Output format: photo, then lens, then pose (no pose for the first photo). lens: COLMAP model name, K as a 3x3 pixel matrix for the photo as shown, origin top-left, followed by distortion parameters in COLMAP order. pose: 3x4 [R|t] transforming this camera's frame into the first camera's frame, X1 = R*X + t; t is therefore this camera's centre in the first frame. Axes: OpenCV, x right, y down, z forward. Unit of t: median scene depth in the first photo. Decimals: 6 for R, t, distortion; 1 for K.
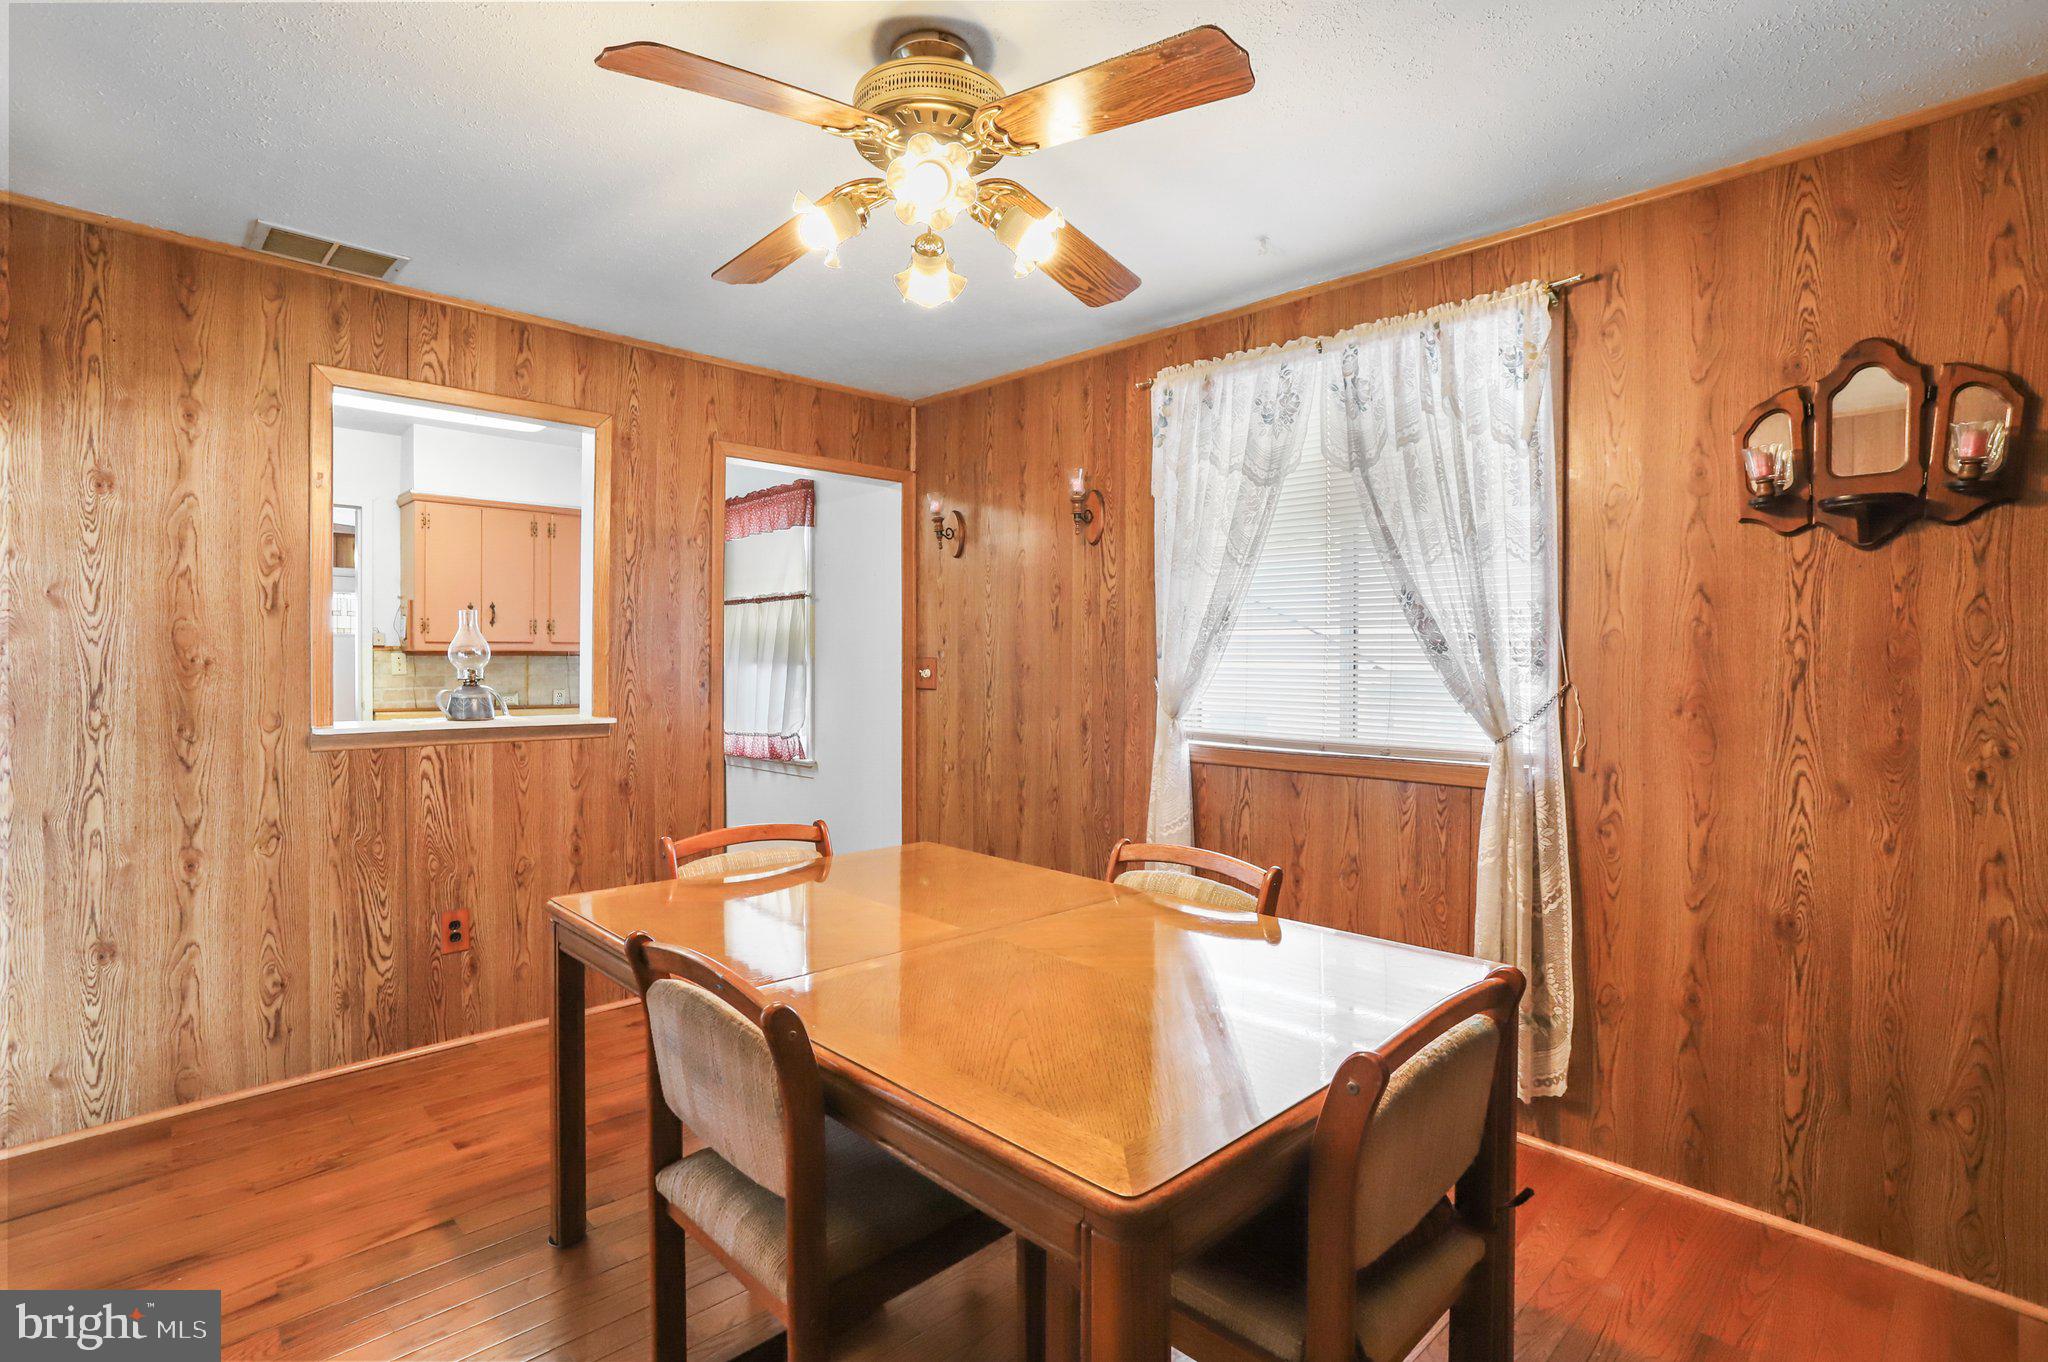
lens RADIAL K [[1028.7, 0, 1025.6], [0, 1028.7, 666.0], [0, 0, 1]] dist [-0.034551, 0.005859]
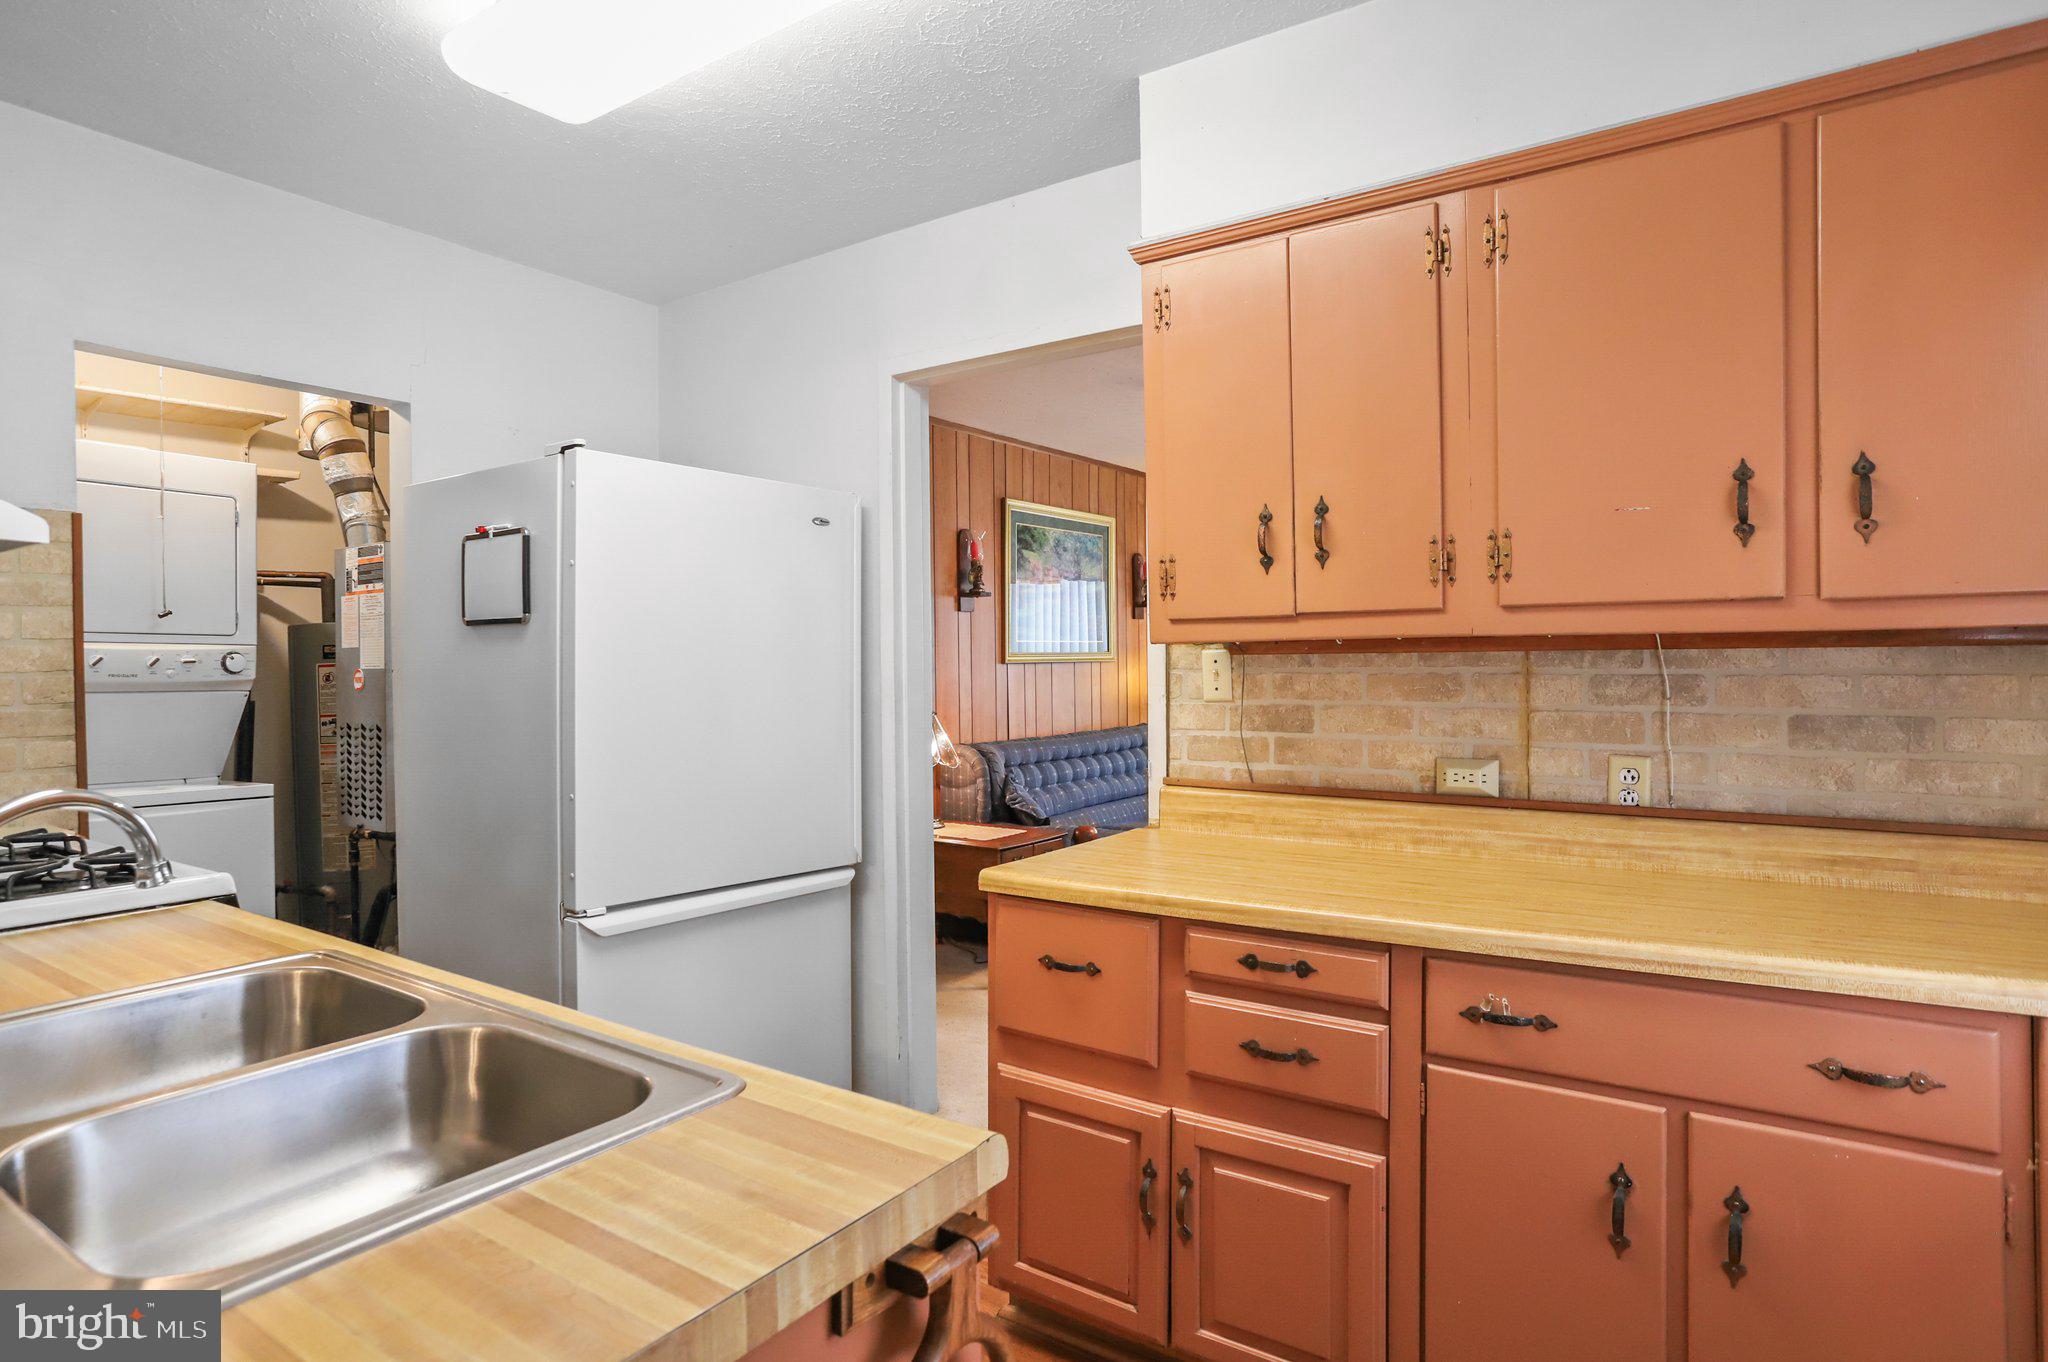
lens RADIAL K [[1113.4, 0, 1008.0], [0, 1113.4, 662.0], [0, 0, 1]] dist [-0.029417, 0.002744]
pose [[0.195706, -0.005949, -0.980645, -0.179762], [0.002036, 0.999982, -0.005660, -0.005140], [0.980660, -0.000889, 0.195715, 0.835734]]
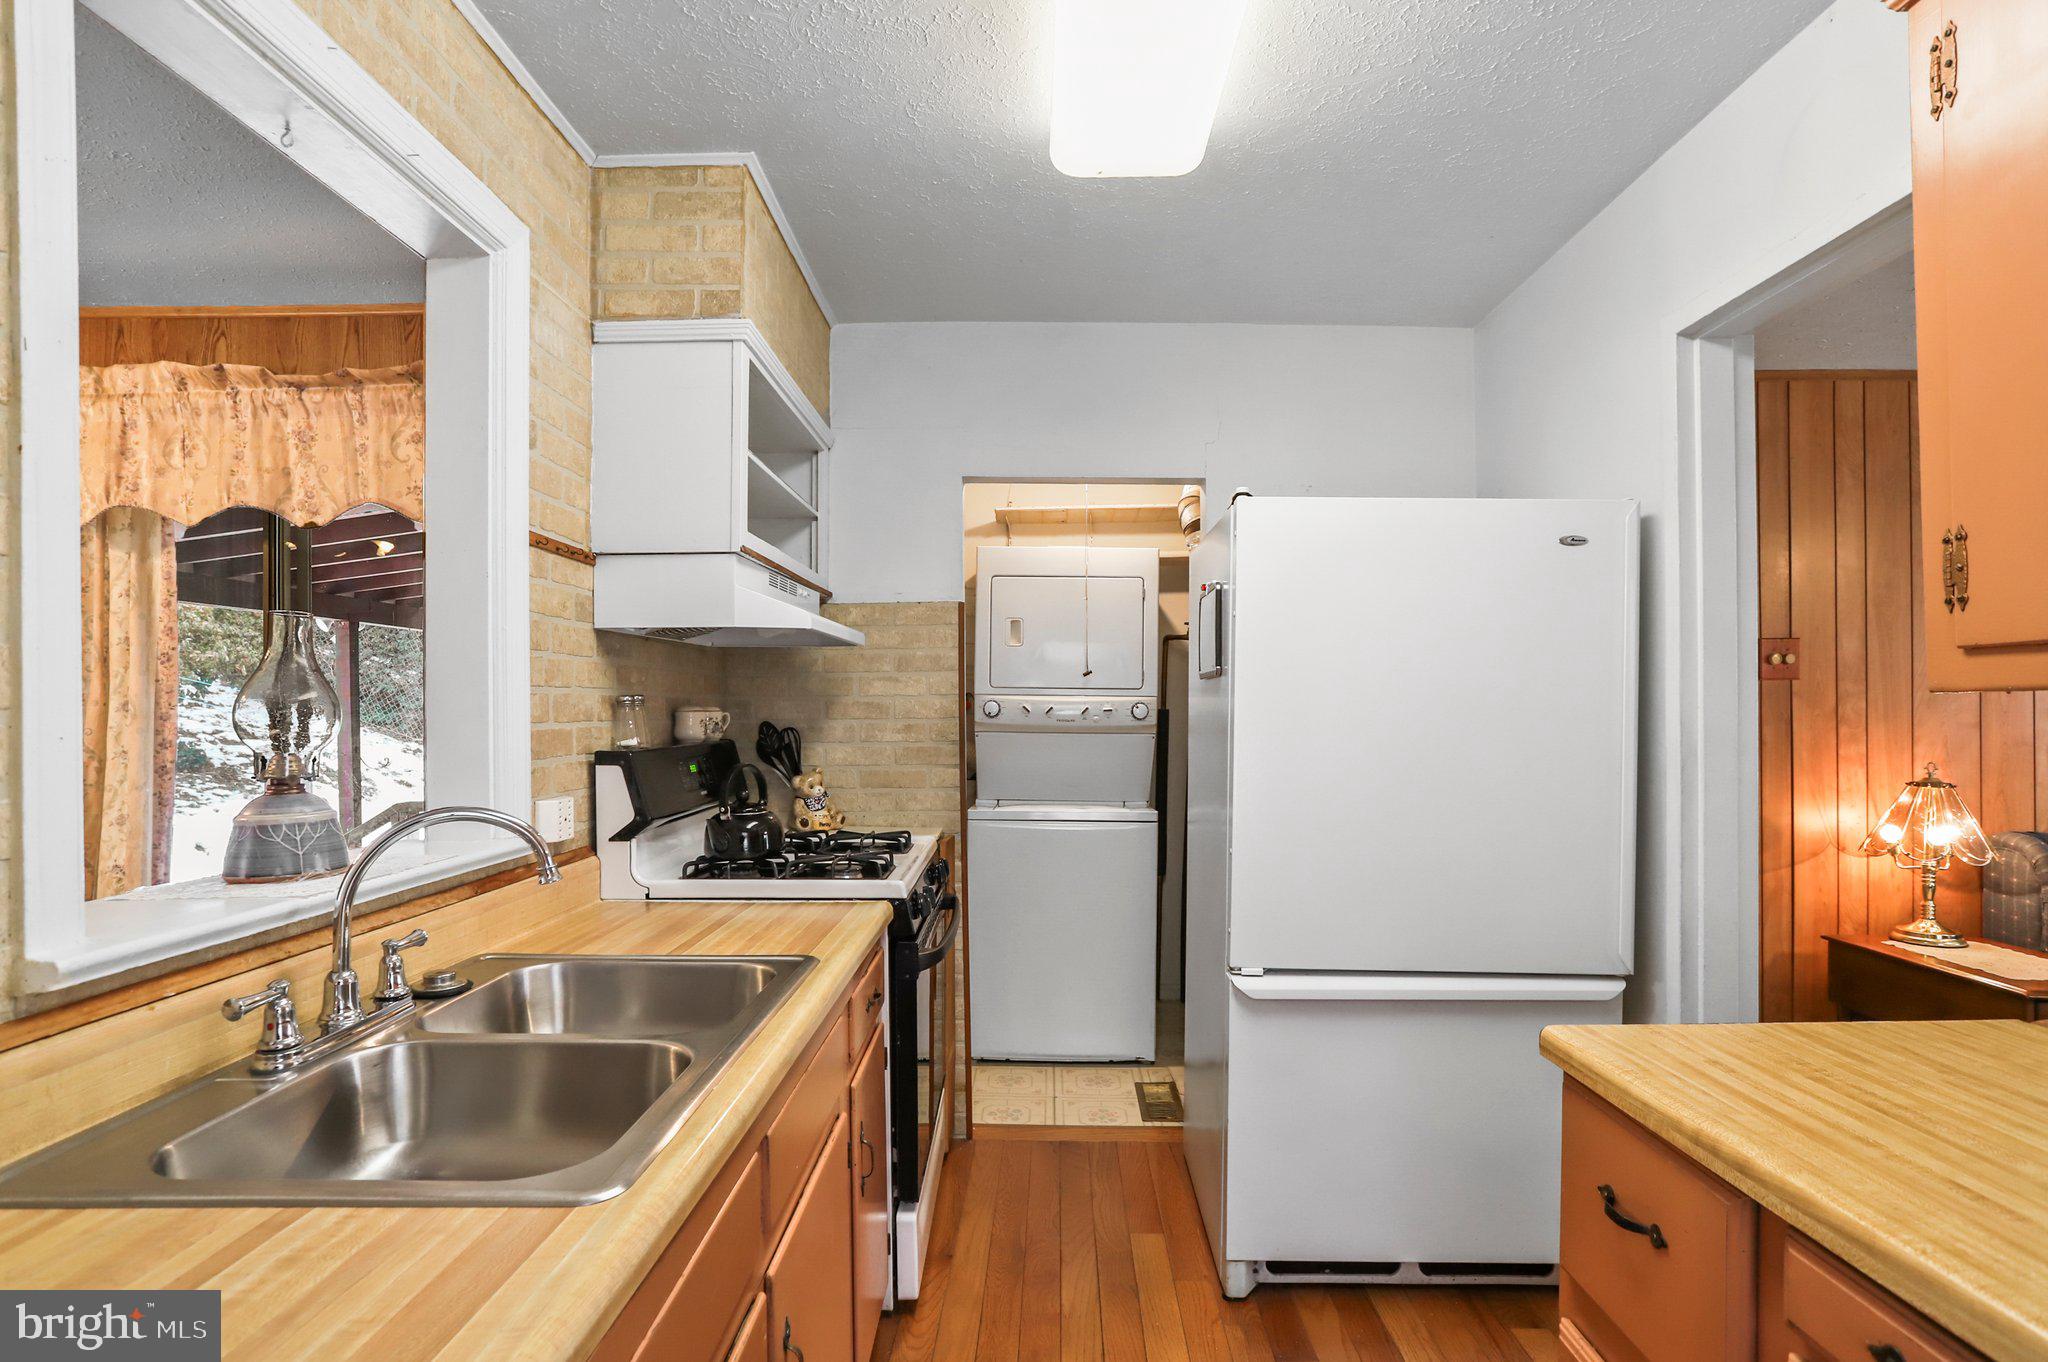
lens RADIAL K [[1028.7, 0, 1031.3], [0, 1028.7, 717.2], [0, 0, 1]] dist [-0.034551, 0.005859]
pose [[-0.679361, -0.001032, -0.733804, -0.353428], [-0.007776, 0.999953, 0.005793, -0.010467], [0.733763, 0.009642, -0.679337, 1.035771]]
